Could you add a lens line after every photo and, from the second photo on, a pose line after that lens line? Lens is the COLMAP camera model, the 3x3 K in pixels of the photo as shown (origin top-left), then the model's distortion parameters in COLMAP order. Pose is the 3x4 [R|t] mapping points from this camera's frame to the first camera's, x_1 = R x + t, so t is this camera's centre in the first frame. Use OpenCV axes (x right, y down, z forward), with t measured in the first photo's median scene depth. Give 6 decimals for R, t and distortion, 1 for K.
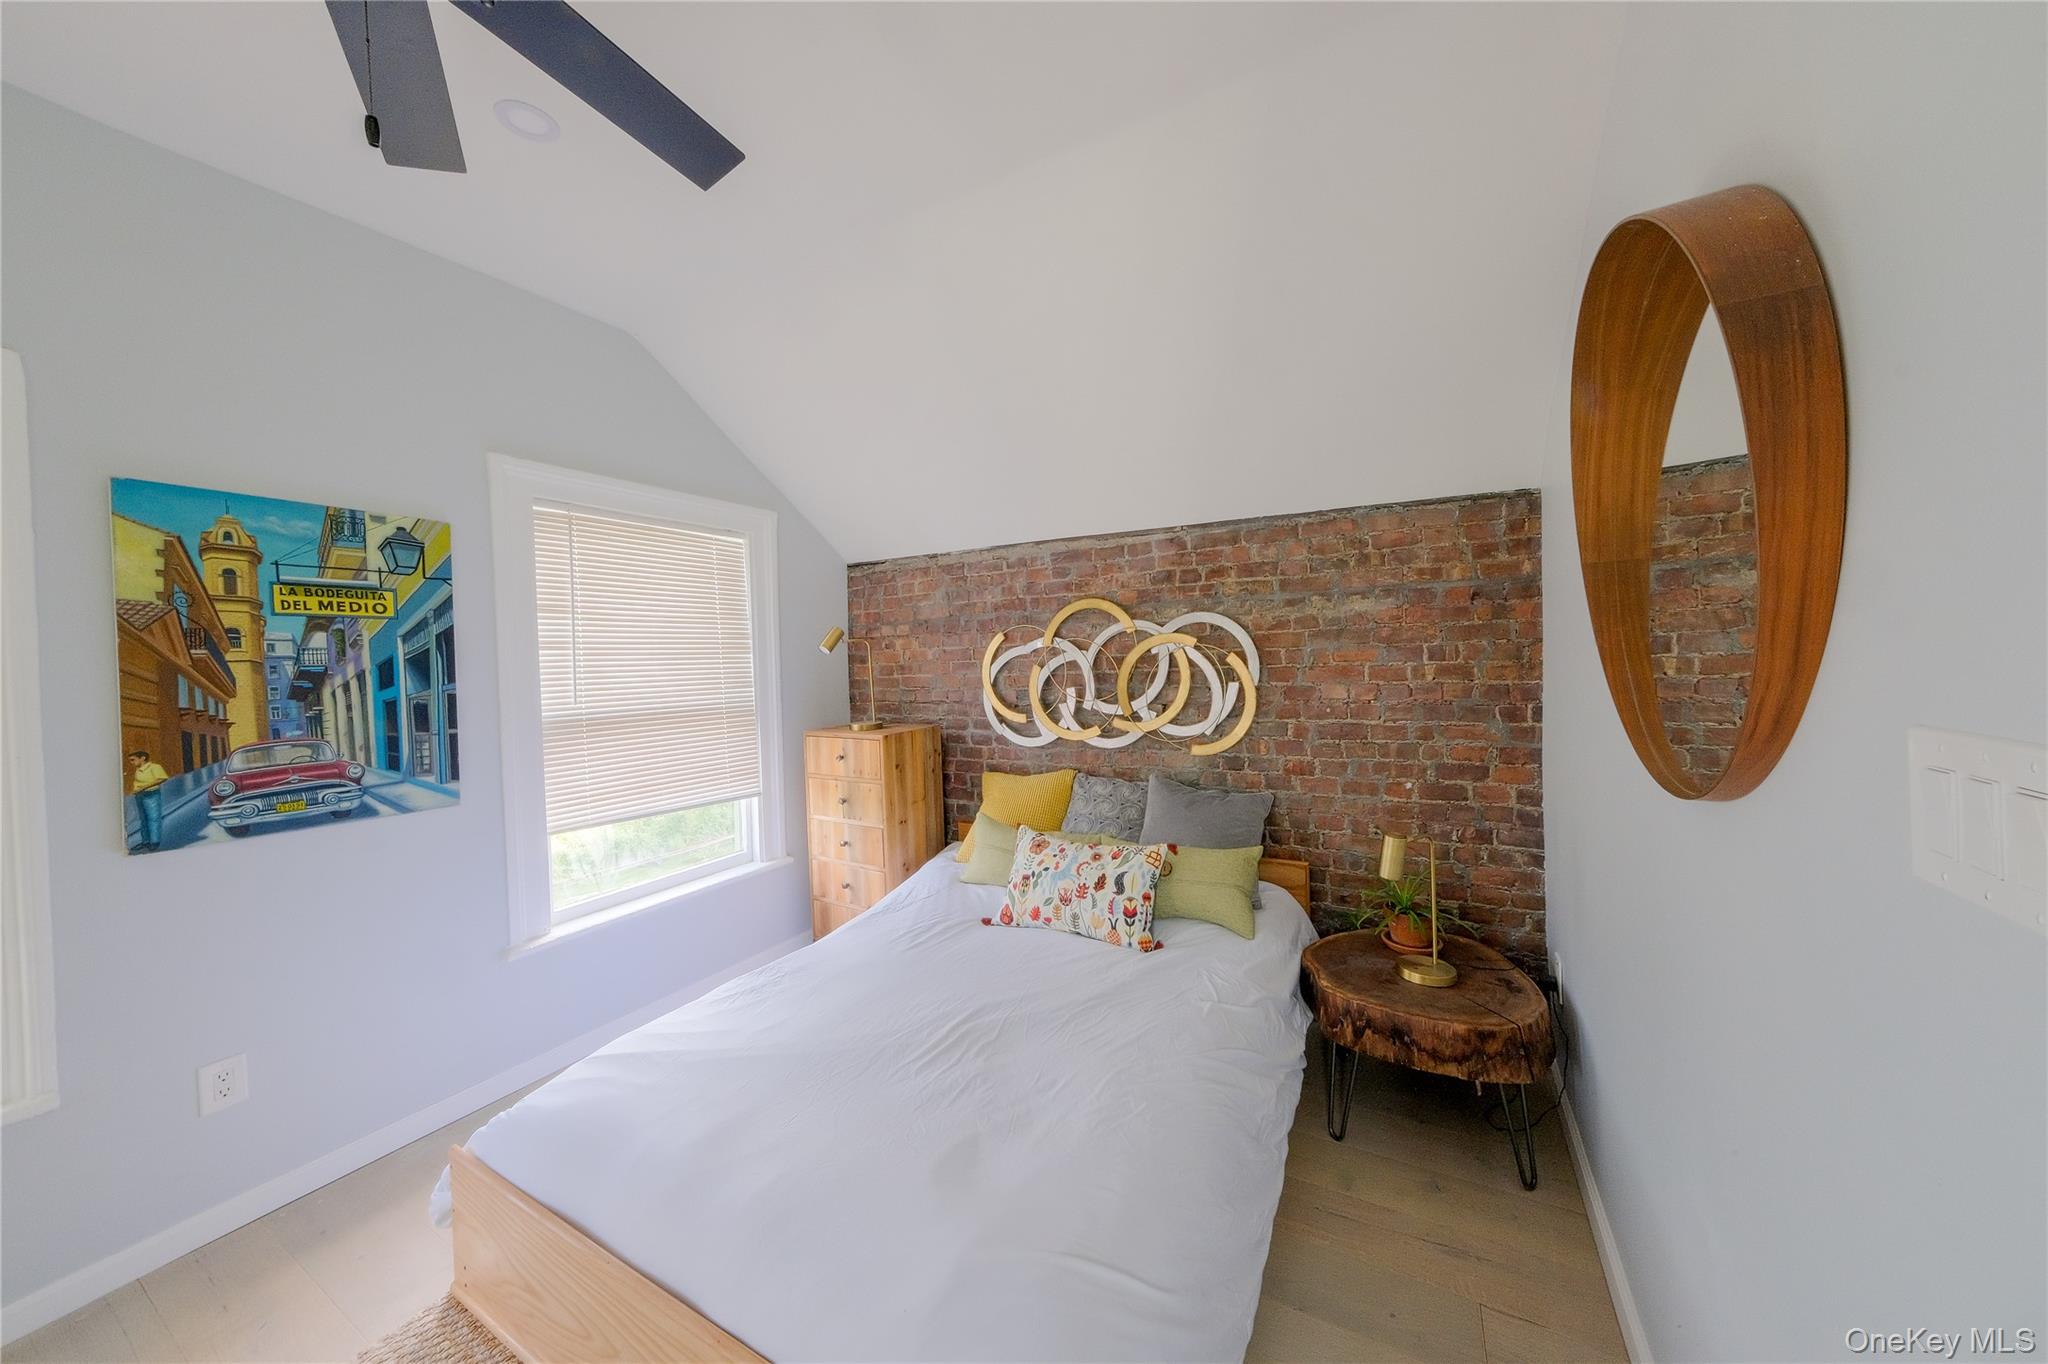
lens RADIAL K [[688.5, 0, 1021.0], [0, 688.5, 675.6], [0, 0, 1]] dist [-0.001423, -0.000033]
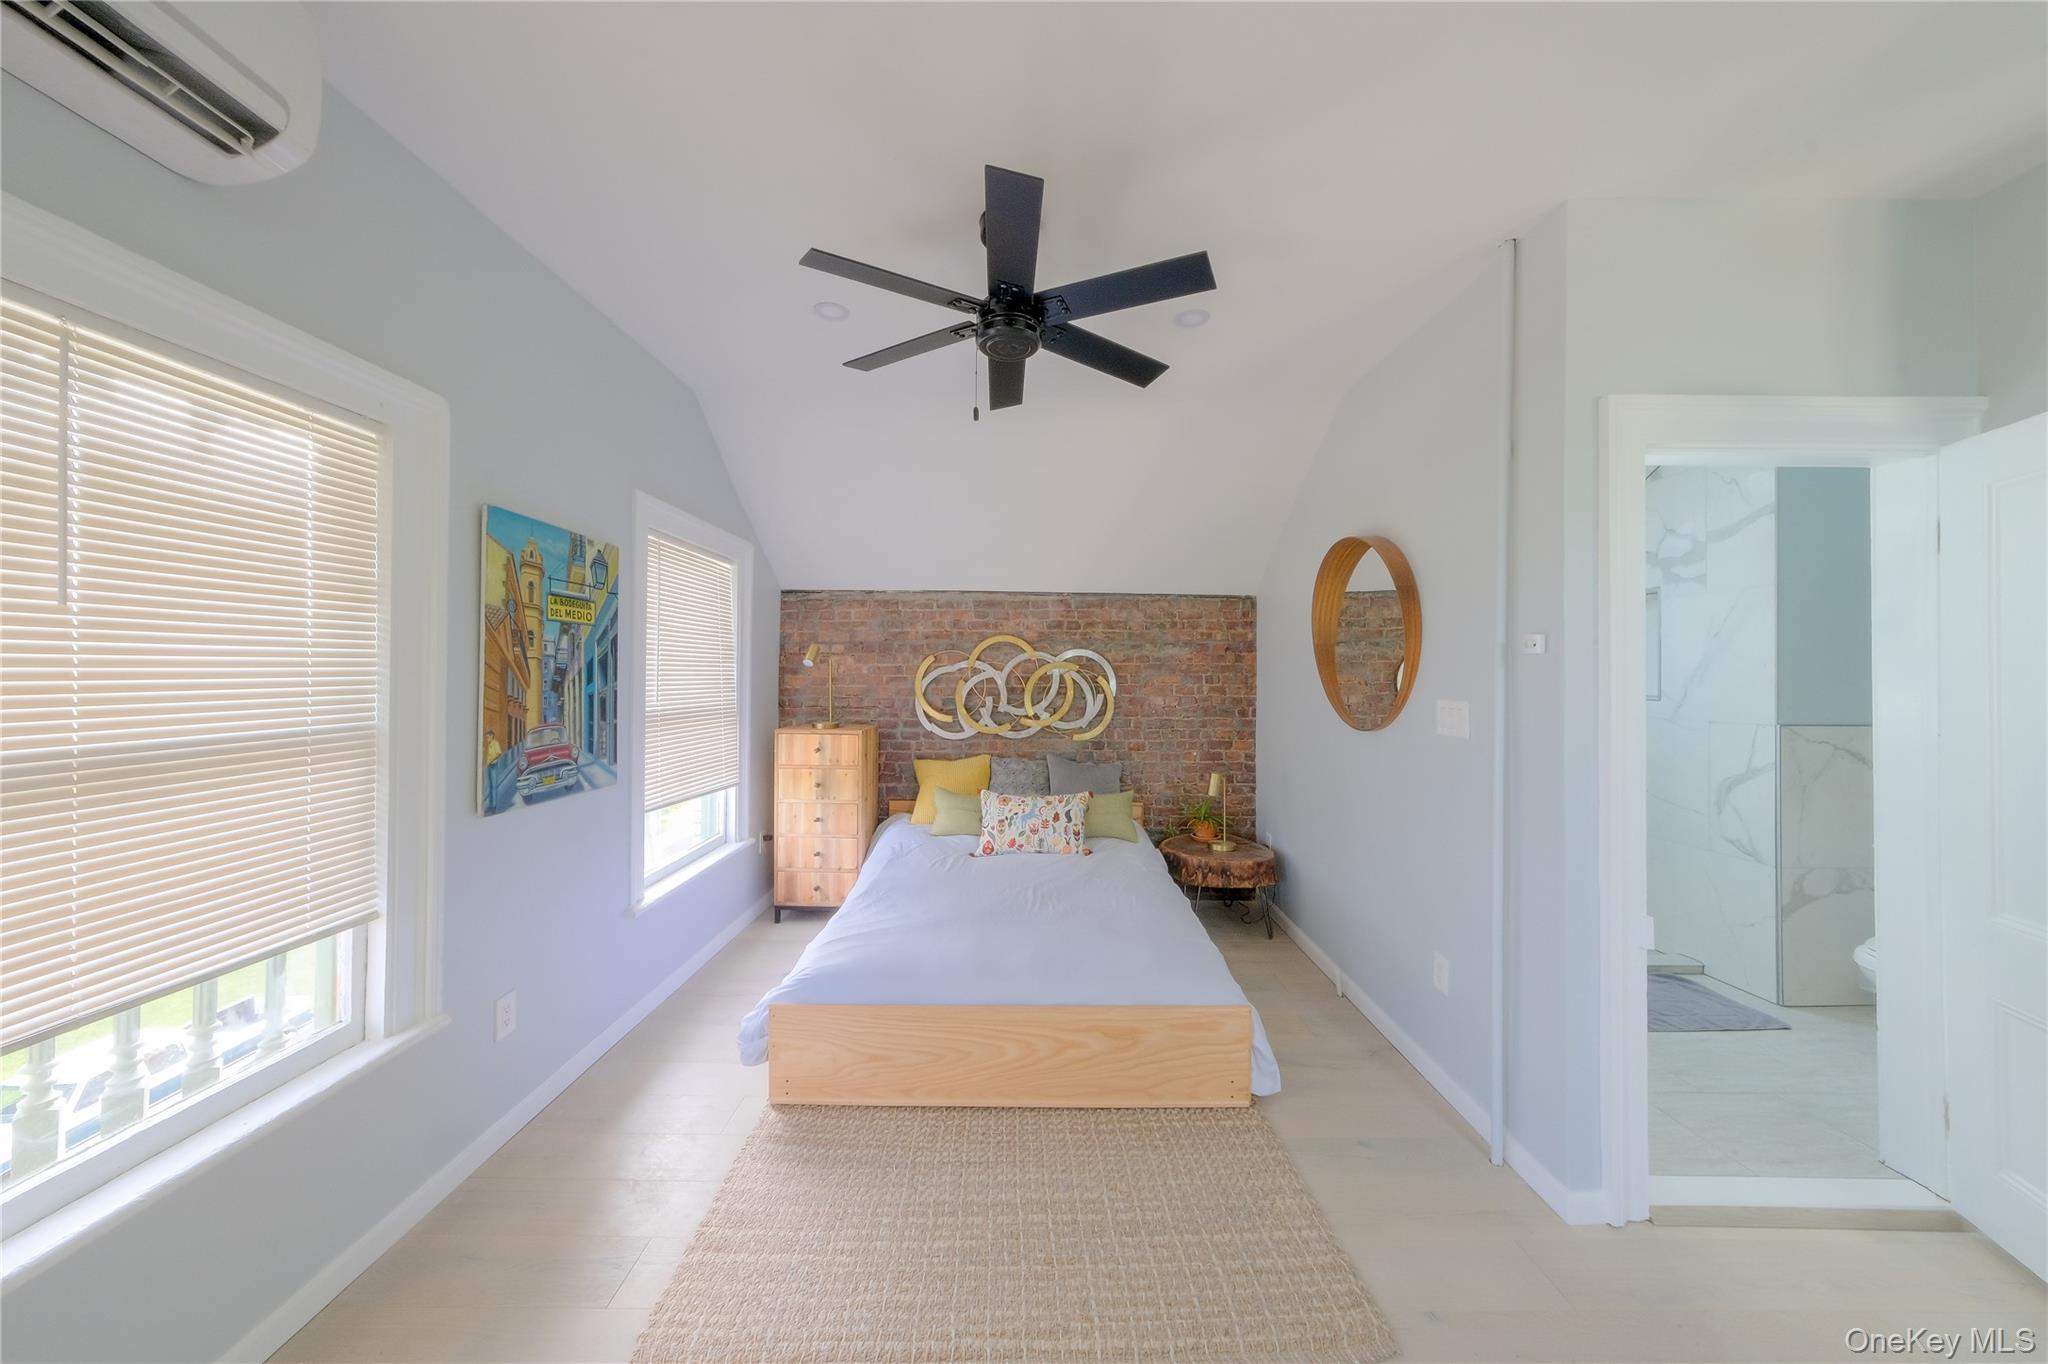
lens RADIAL K [[675.5, 0, 1024.0], [0, 675.5, 682.0], [0, 0, 1]] dist [0.006438, -0.000010]
pose [[0.875707, 0.026918, 0.482092, -0.680347], [-0.017477, 0.999558, -0.024065, 0.024703], [-0.482527, 0.012648, 0.875790, -0.323893]]
